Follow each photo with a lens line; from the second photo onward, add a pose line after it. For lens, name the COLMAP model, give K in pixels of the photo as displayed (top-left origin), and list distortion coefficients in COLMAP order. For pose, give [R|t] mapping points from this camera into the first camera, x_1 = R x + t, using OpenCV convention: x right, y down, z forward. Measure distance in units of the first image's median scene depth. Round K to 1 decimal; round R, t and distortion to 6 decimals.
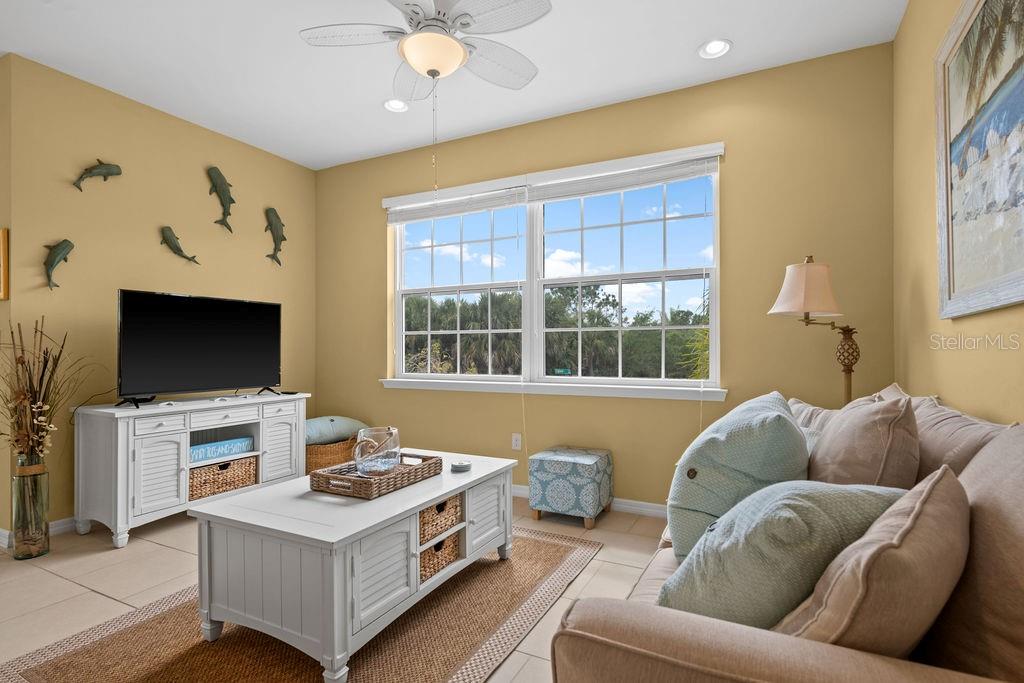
lens RADIAL K [[507.8, 0, 516.4], [0, 507.8, 347.9], [0, 0, 1]] dist [0.005063, -0.000514]
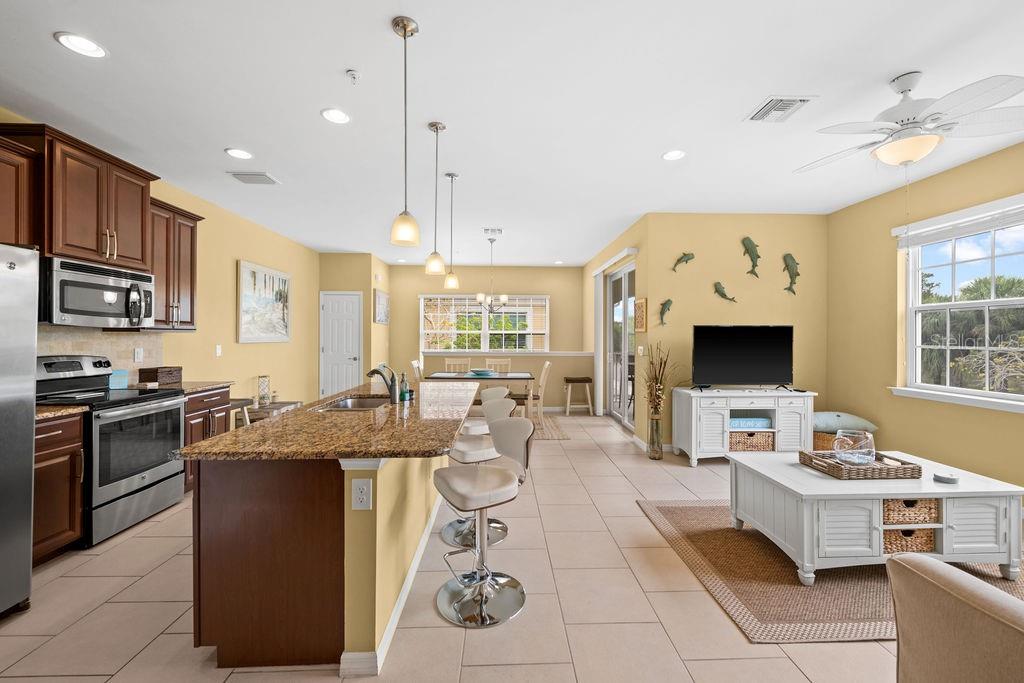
lens RADIAL K [[410.1, 0, 512.0], [0, 410.1, 341.5], [0, 0, 1]] dist [-0.001046, -0.000358]
pose [[0.475430, 0.009462, -0.879703, 0.204072], [0.003024, 0.999919, 0.012390, -0.079837], [0.879748, -0.008551, 0.475363, -0.268965]]
